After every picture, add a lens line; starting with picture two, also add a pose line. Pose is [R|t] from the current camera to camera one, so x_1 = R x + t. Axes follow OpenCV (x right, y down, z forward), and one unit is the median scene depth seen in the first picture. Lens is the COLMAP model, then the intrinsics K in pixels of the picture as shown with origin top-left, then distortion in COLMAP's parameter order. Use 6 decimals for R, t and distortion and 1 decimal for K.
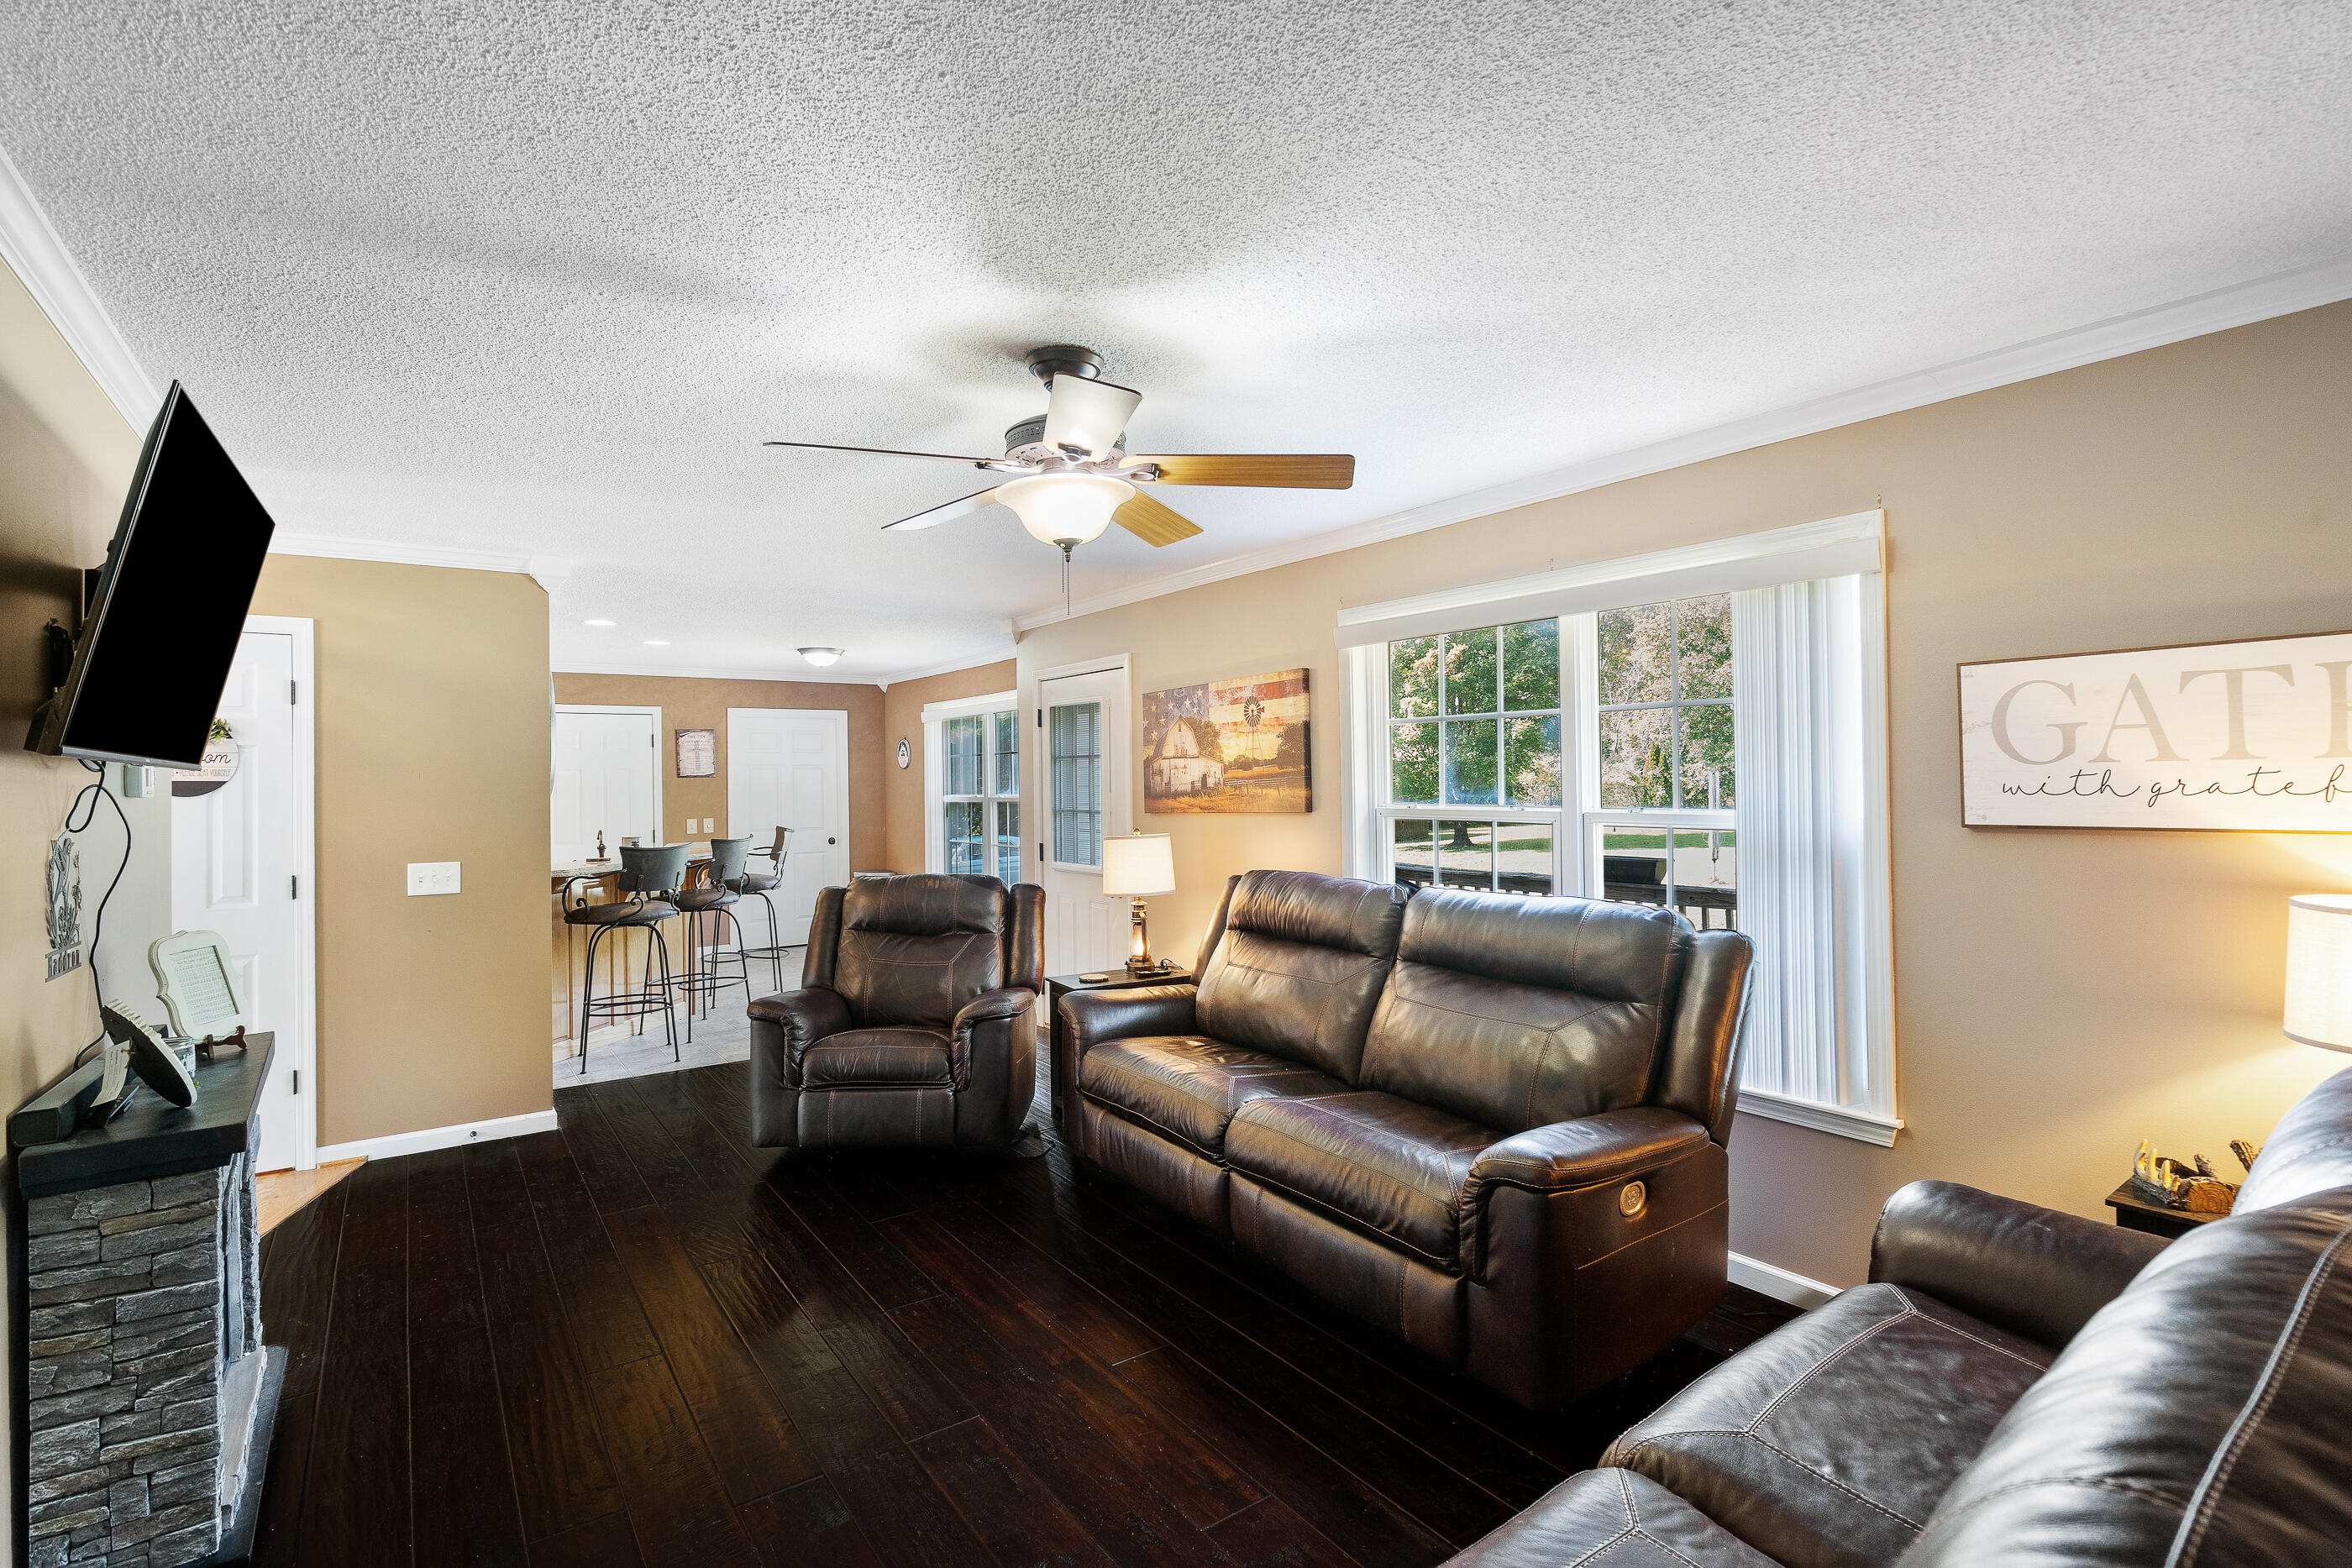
lens RADIAL K [[1096.6, 0, 1174.2], [0, 1096.6, 778.1], [0, 0, 1]] dist [-0.005555, -0.000149]
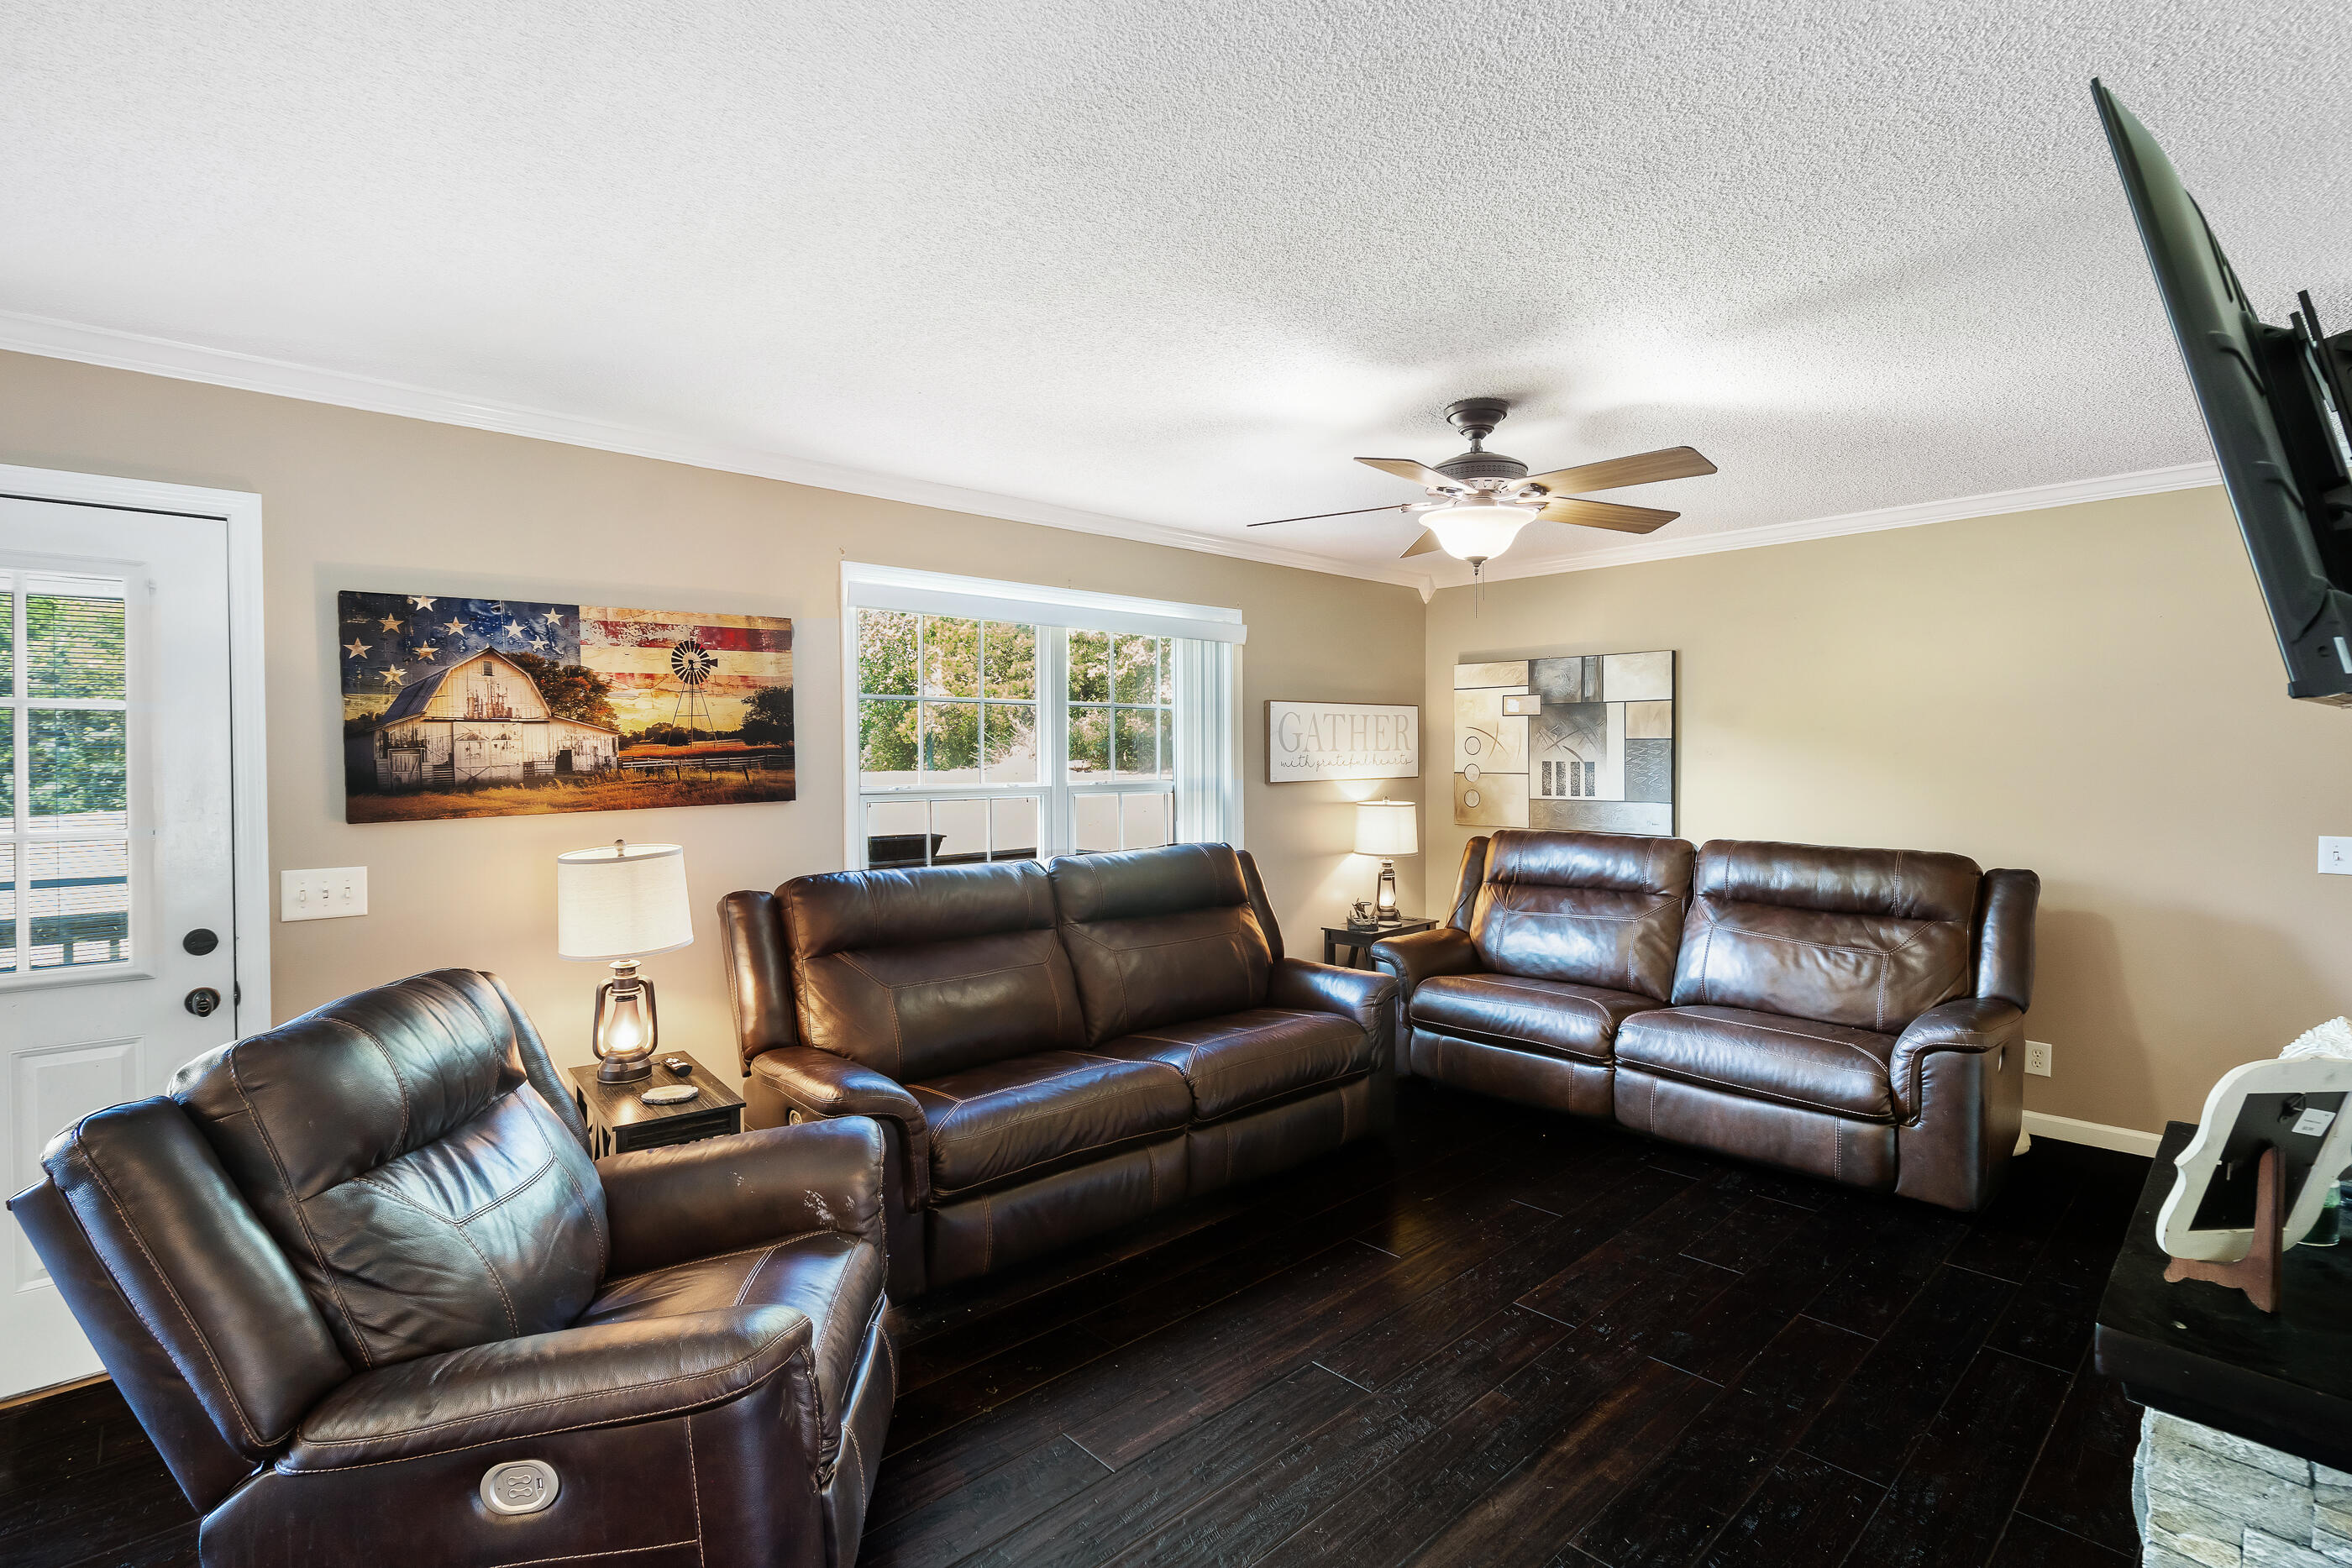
lens RADIAL K [[1096.6, 0, 1174.0], [0, 1096.6, 768.7], [0, 0, 1]] dist [-0.005555, -0.000149]
pose [[-0.113596, -0.005926, 0.993509, -0.619091], [0.000346, 0.999982, 0.006004, 0.003319], [-0.993527, 0.001025, -0.113592, 0.716169]]
